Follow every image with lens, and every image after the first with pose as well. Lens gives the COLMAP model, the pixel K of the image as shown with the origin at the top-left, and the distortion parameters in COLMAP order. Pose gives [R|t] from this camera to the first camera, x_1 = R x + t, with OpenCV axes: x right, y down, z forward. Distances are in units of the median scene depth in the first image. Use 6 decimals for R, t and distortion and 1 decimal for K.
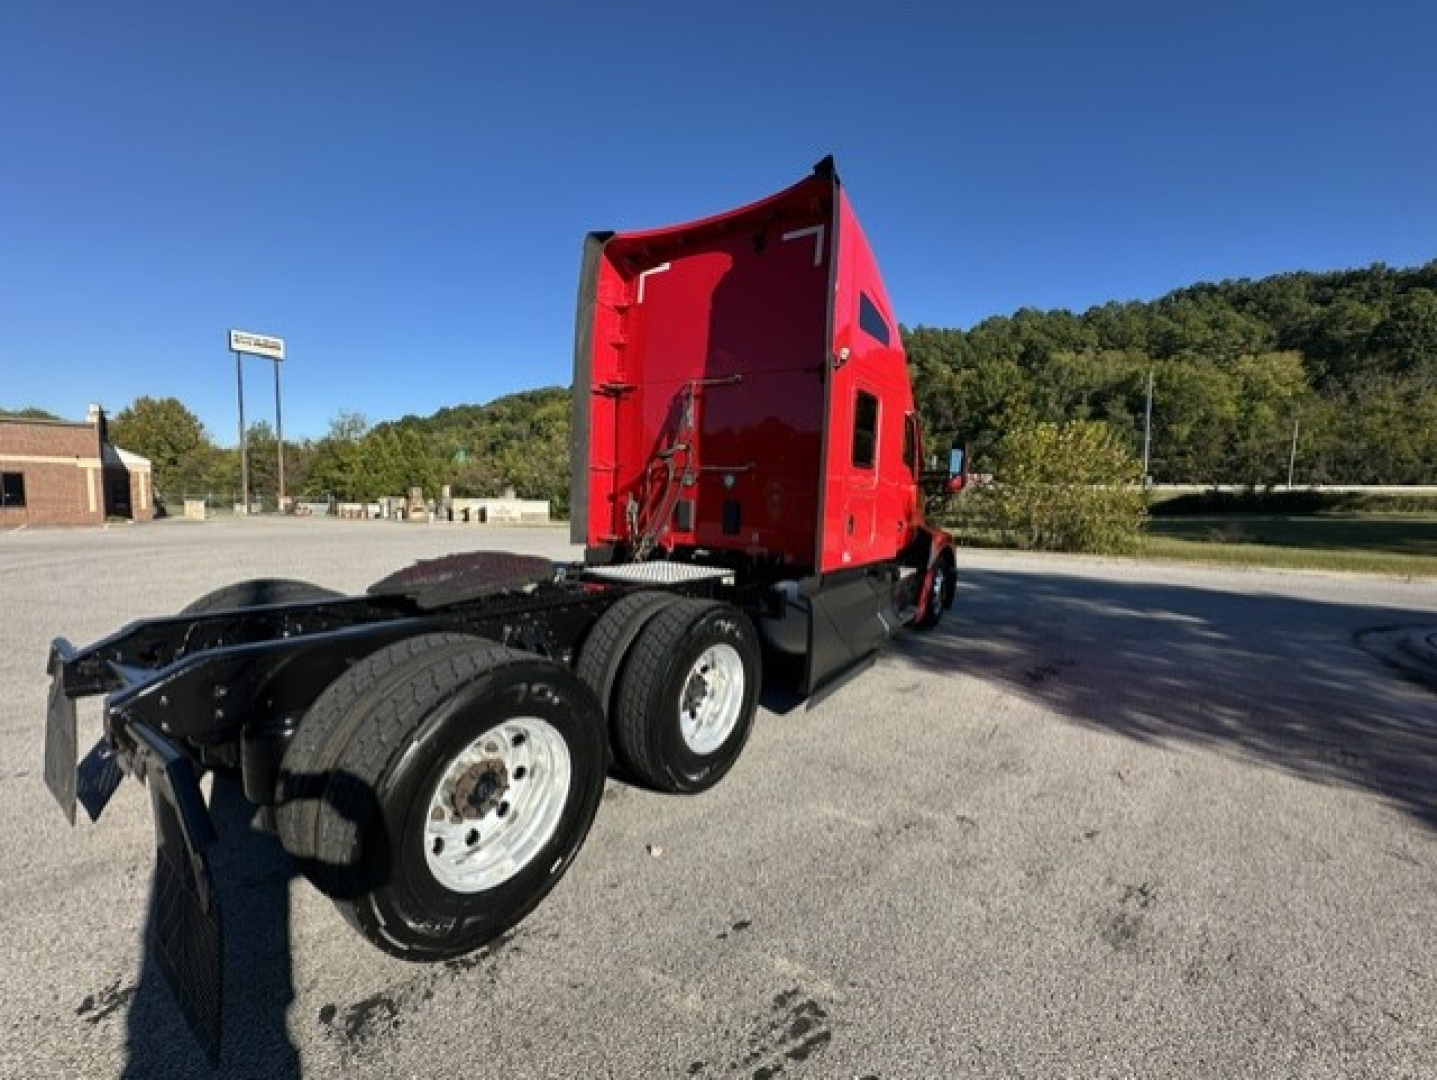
lens RADIAL K [[573.9, 0, 718.5], [0, 573.9, 540.0], [0, 0, 1]] dist [0.000945, -0.000115]
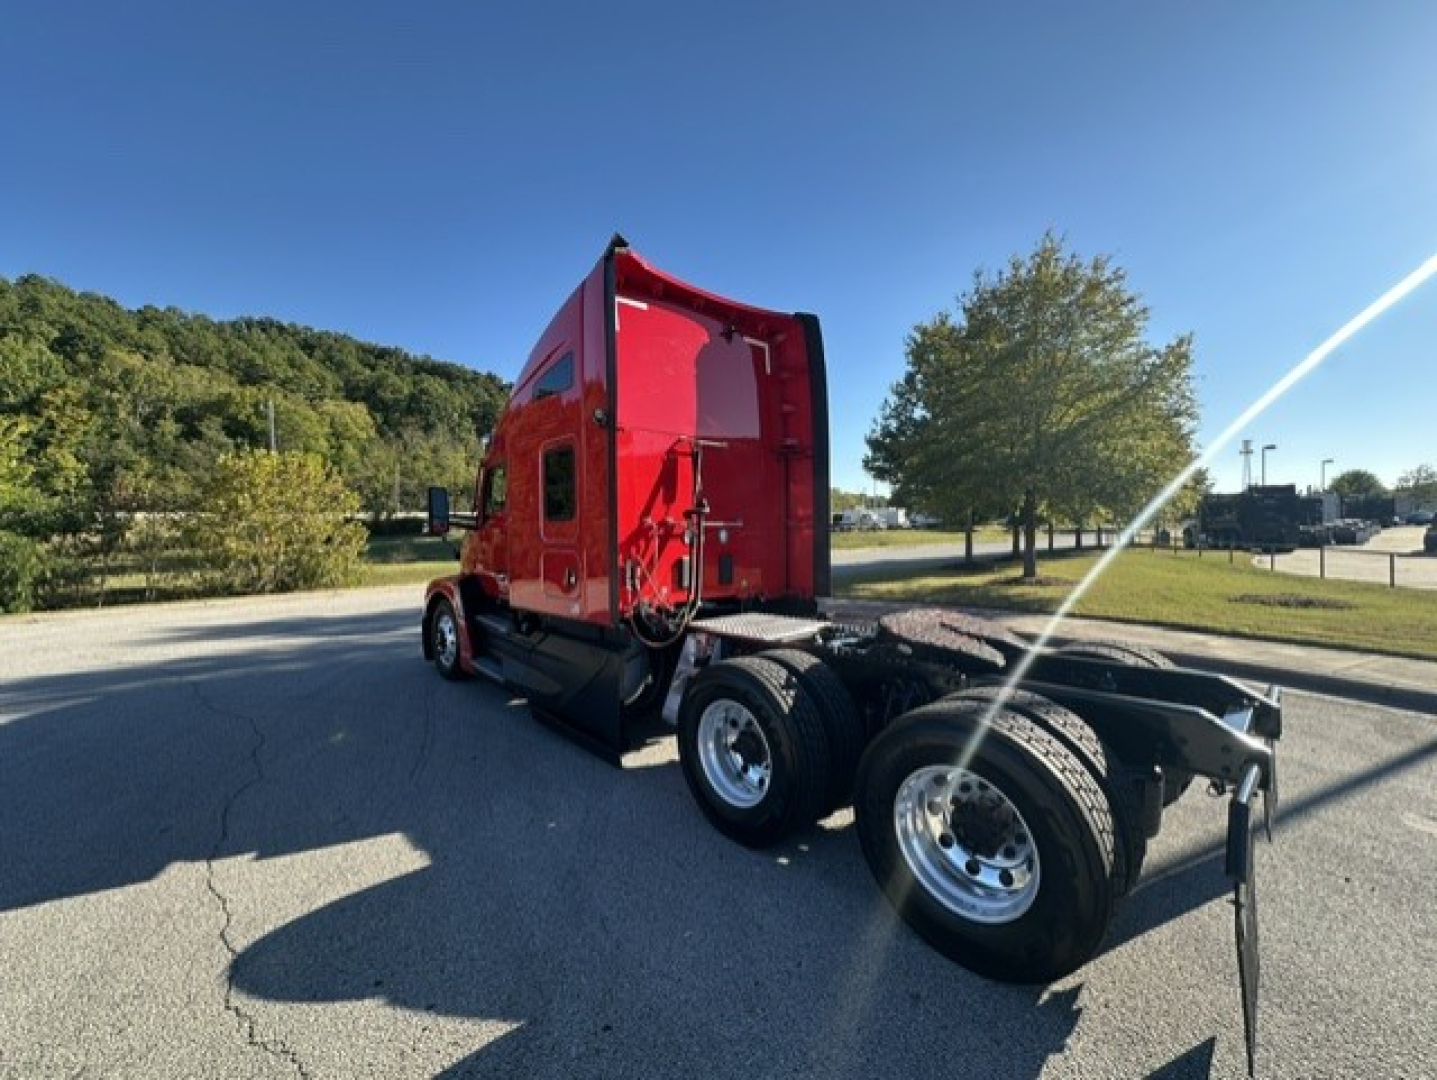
lens RADIAL K [[573.5, 0, 718.5], [0, 573.5, 540.0], [0, 0, 1]] dist [-0.001223, -0.000049]
pose [[0.199944, -0.053431, 0.978349, -0.055322], [0.097489, 0.994642, 0.034397, -0.007024], [-0.974945, 0.088500, 0.204082, 0.041171]]
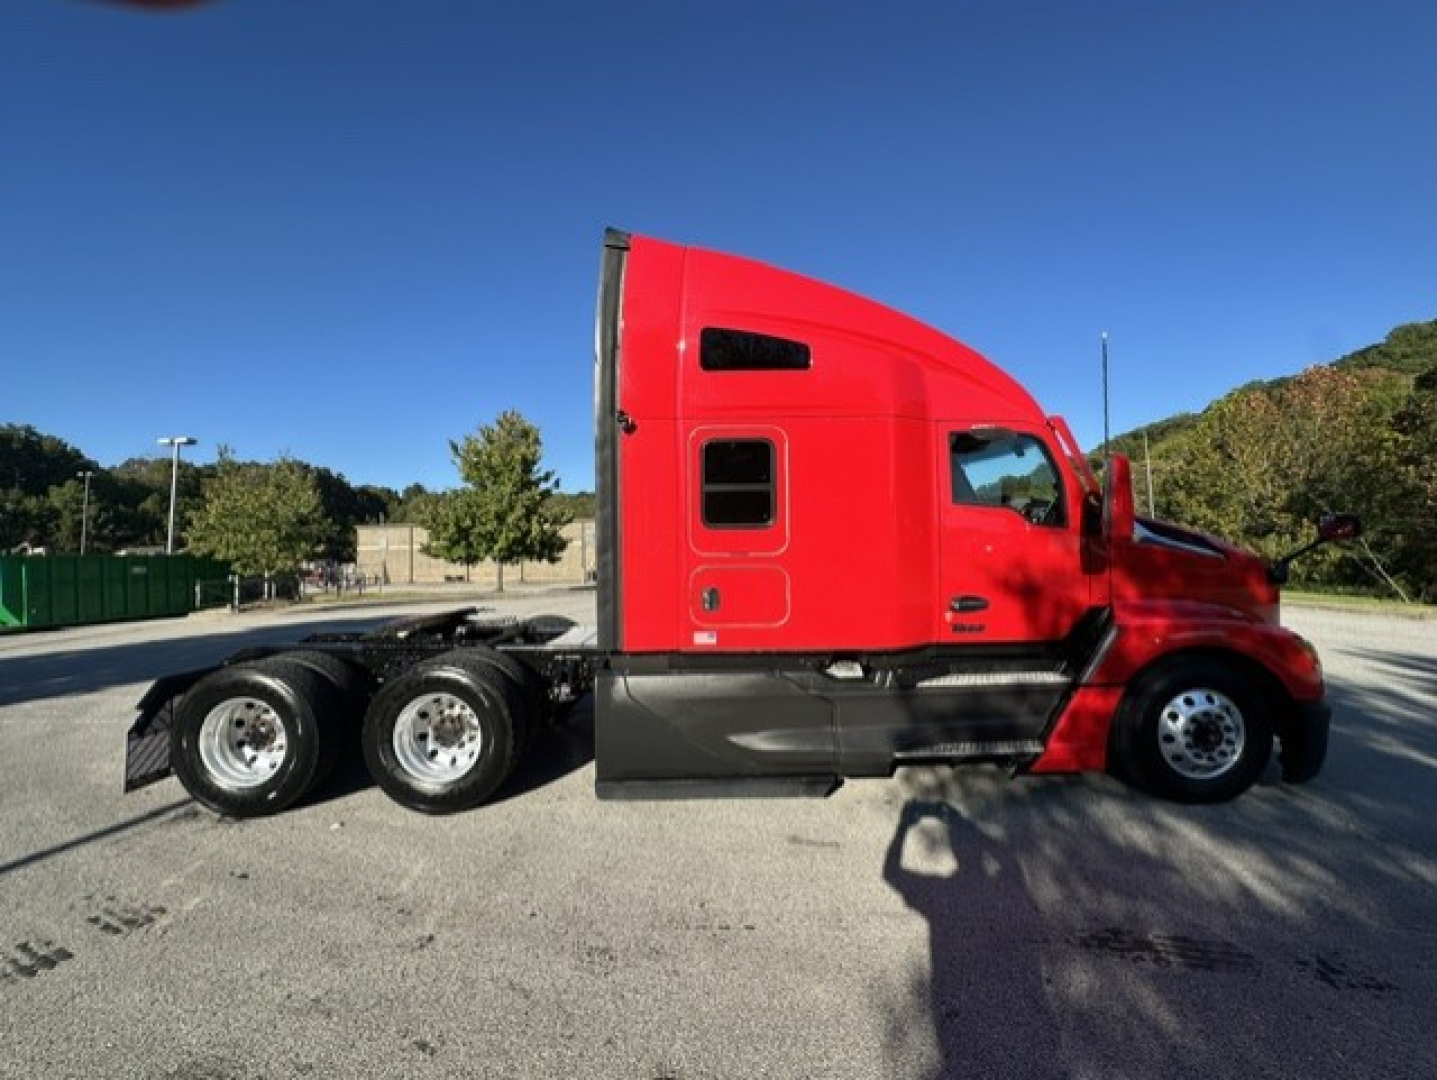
lens RADIAL K [[573.9, 0, 718.5], [0, 573.9, 540.0], [0, 0, 1]] dist [0.000945, -0.000115]
pose [[0.560419, -0.042176, -0.827135, 0.046212], [-0.037528, 0.996384, -0.076233, -0.002636], [0.827359, 0.073763, 0.556809, 0.026614]]
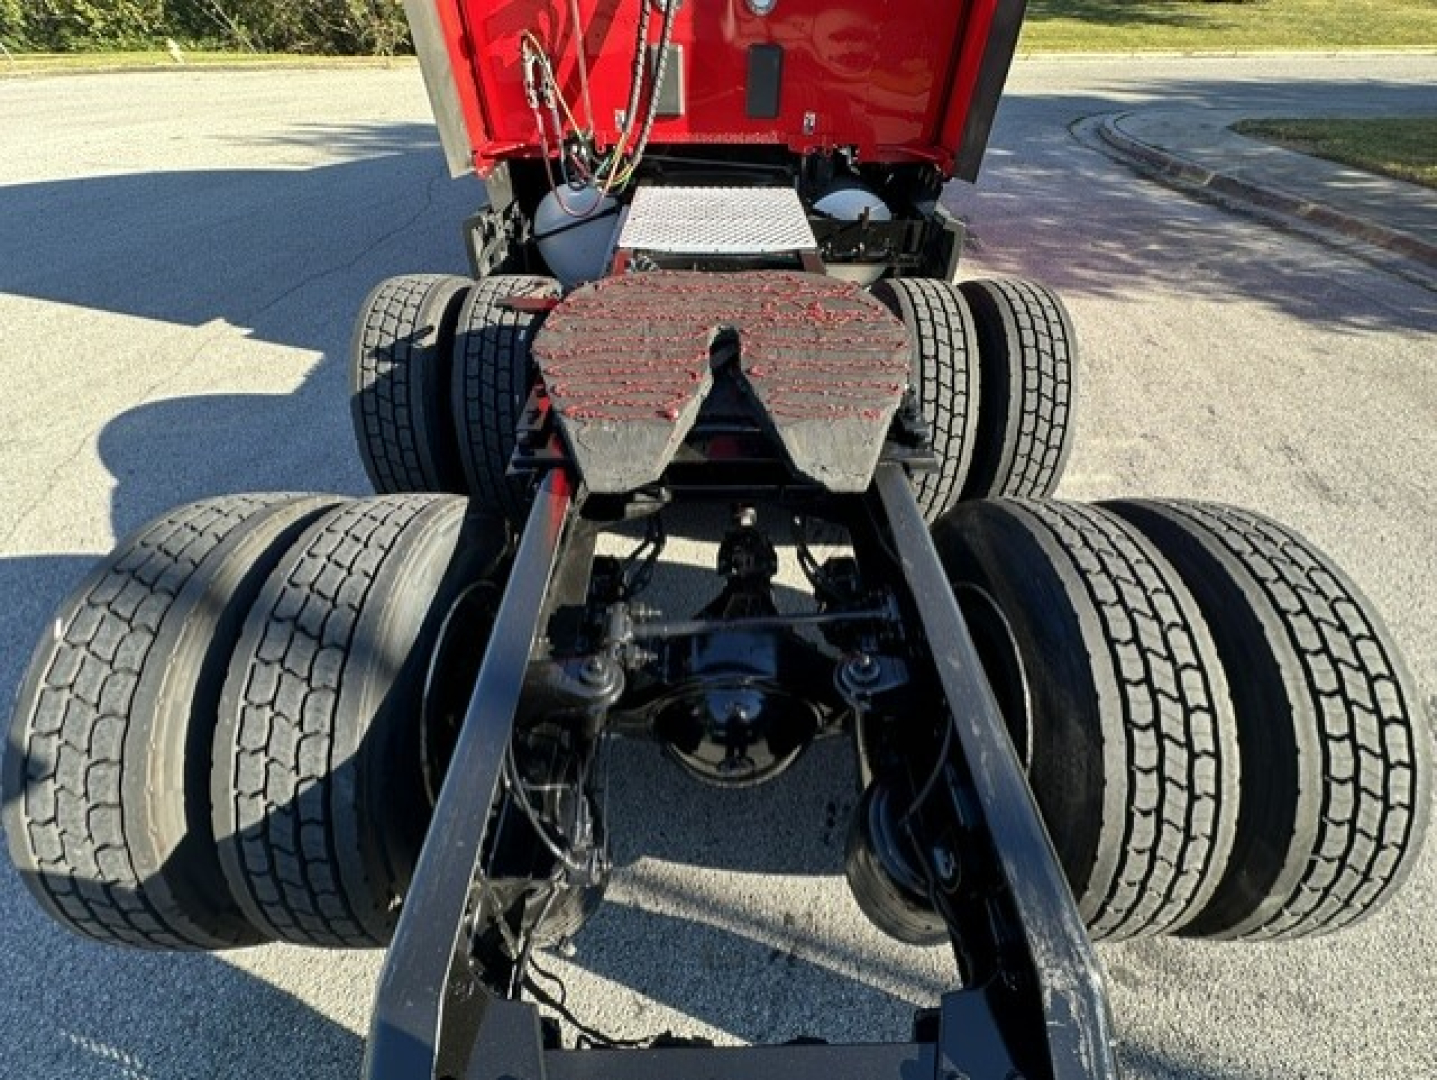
lens RADIAL K [[573.5, 0, 718.5], [0, 573.5, 540.0], [0, 0, 1]] dist [-0.001223, -0.000049]
pose [[0.812089, -0.433514, 0.390611, -0.023313], [0.067108, 0.734330, 0.675467, -0.004879], [-0.579662, -0.522326, 0.625434, 0.022085]]
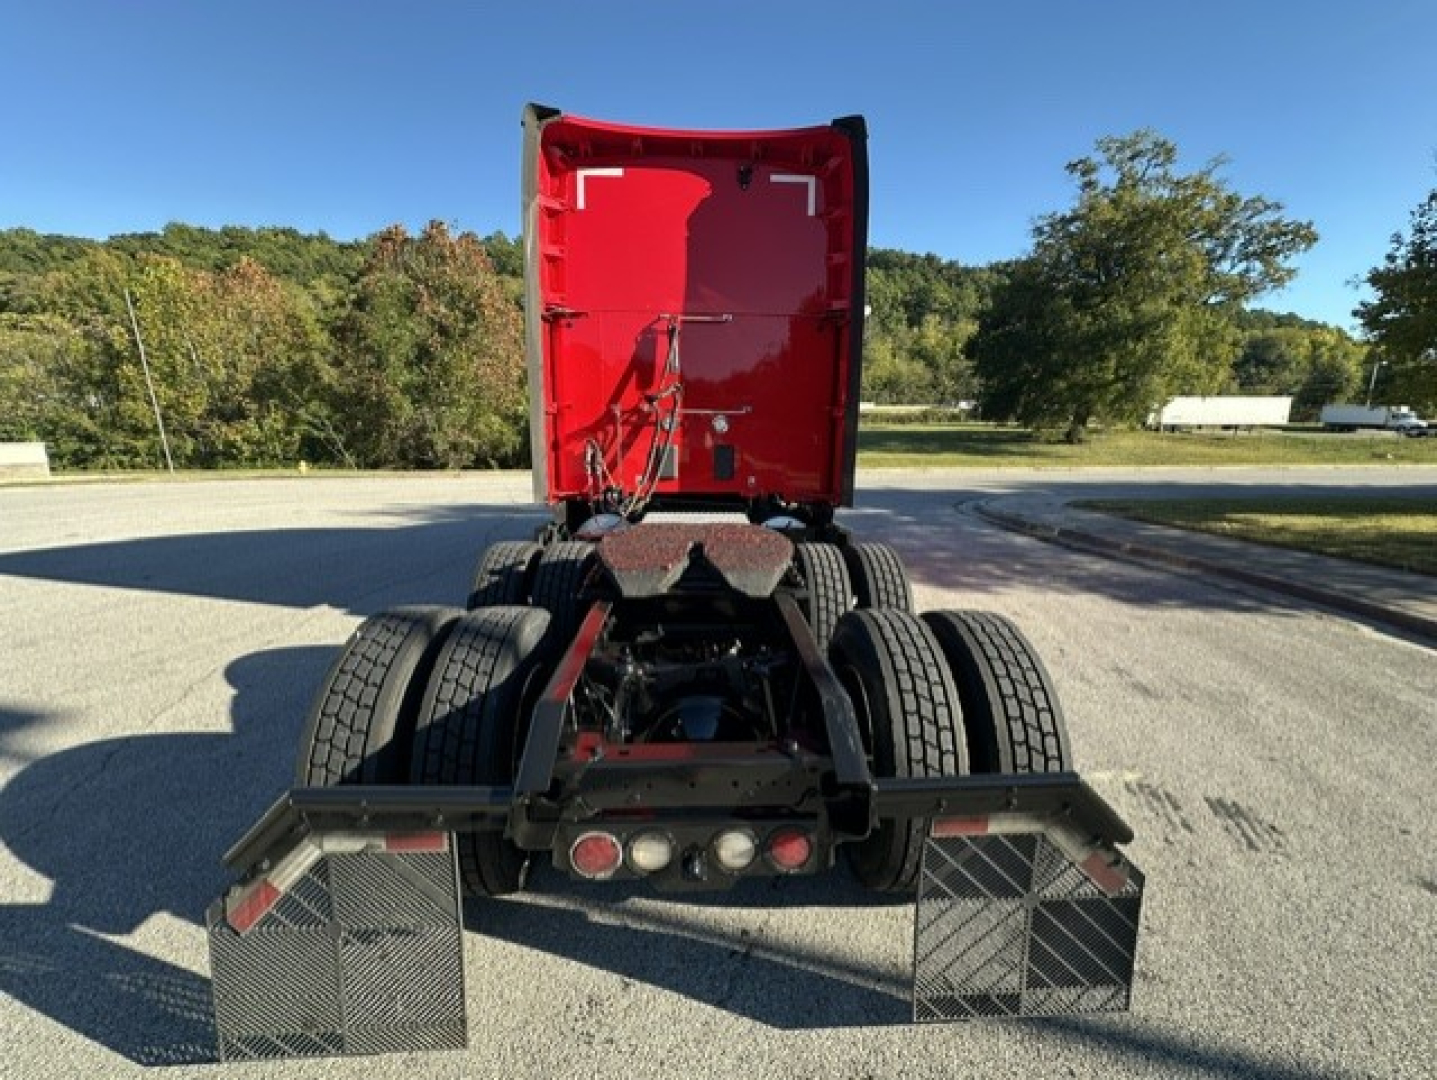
lens RADIAL K [[573.5, 0, 718.5], [0, 573.5, 540.0], [0, 0, 1]] dist [-0.001223, -0.000049]
pose [[0.797219, -0.145074, 0.586000, -0.031162], [0.066535, 0.985897, 0.153558, -0.003108], [-0.600013, -0.083430, 0.795628, 0.010265]]
